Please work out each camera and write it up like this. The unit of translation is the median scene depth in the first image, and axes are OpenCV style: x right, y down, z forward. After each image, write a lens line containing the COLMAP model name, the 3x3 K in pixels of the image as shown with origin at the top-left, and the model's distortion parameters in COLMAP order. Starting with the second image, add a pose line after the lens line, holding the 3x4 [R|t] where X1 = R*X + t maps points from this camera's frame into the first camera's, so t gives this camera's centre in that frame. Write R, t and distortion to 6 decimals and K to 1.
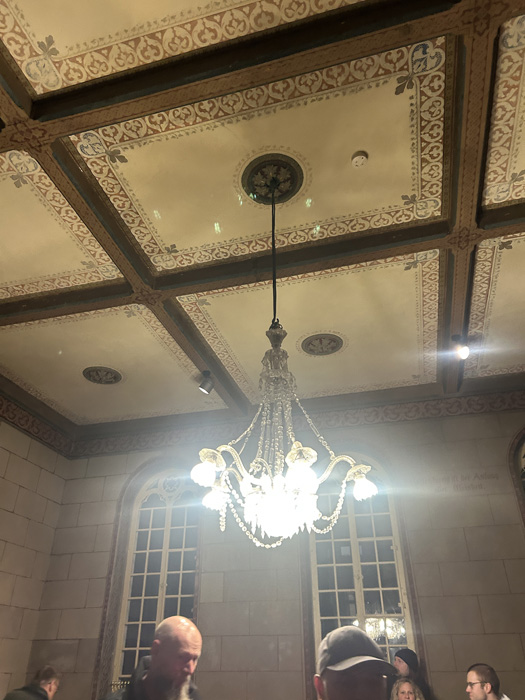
lens RADIAL K [[522.2, 0, 262.5], [0, 522.2, 350.0], [0, 0, 1]] dist [0.005378, -0.004163]
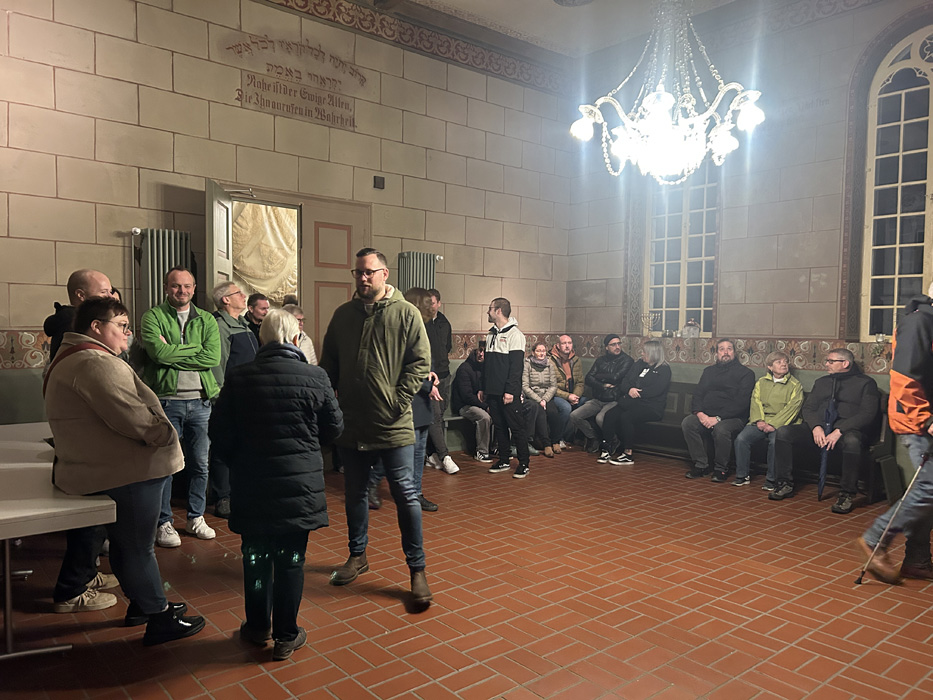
lens RADIAL K [[695.8, 0, 461.1], [0, 695.8, 358.5], [0, 0, 1]] dist [0.002316, 0.000438]
pose [[0.819950, 0.036621, -0.571262, 0.218381], [0.293225, 0.830211, 0.474097, -0.054943], [0.491630, -0.556245, 0.669994, -0.157246]]
